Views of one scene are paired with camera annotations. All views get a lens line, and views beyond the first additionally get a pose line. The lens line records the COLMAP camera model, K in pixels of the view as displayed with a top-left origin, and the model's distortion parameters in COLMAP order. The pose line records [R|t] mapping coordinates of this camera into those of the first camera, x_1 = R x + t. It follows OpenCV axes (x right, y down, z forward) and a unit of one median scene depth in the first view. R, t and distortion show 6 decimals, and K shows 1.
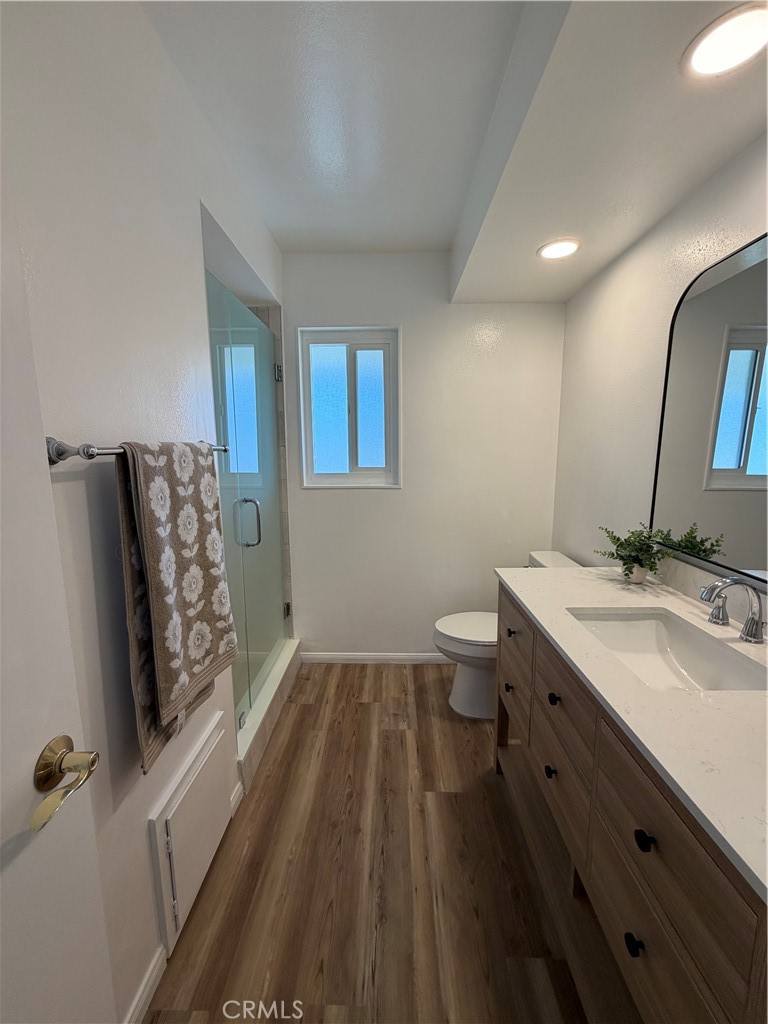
lens RADIAL K [[409.5, 0, 383.3], [0, 409.5, 509.7], [0, 0, 1]] dist [-0.001032, 0.000320]
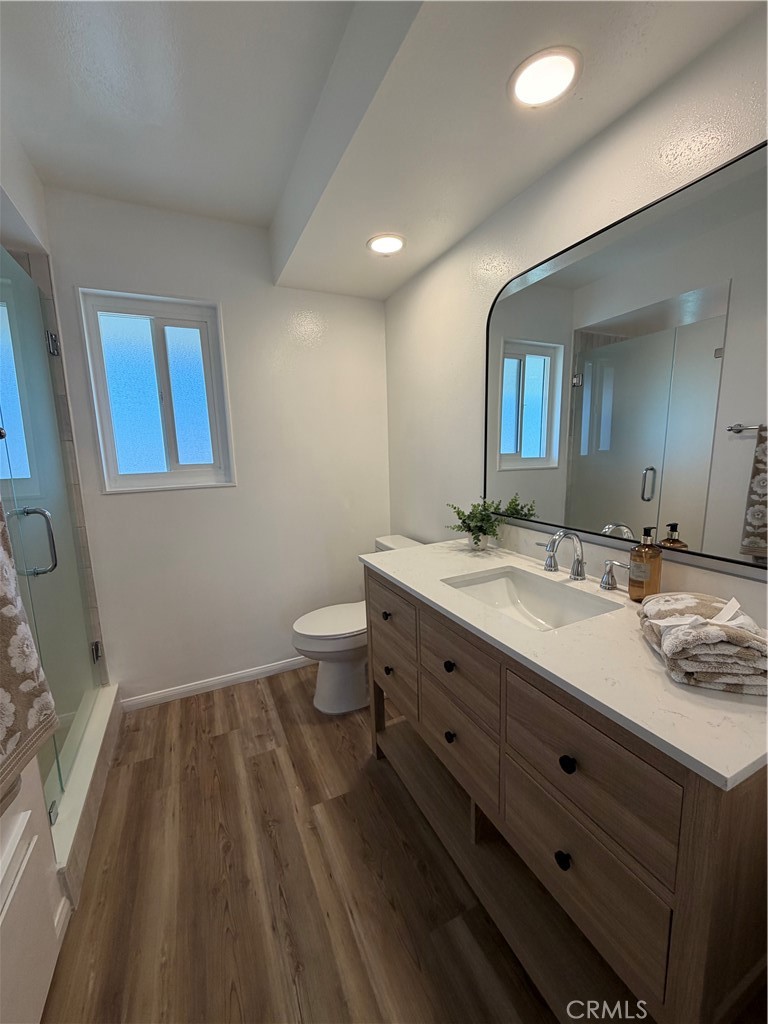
lens RADIAL K [[409.5, 0, 383.3], [0, 409.5, 509.7], [0, 0, 1]] dist [-0.001032, 0.000320]
pose [[0.893457, -0.089700, 0.440100, -0.100927], [0.091715, 0.995645, 0.016738, 0.021280], [-0.439684, 0.025409, 0.897793, 0.082878]]
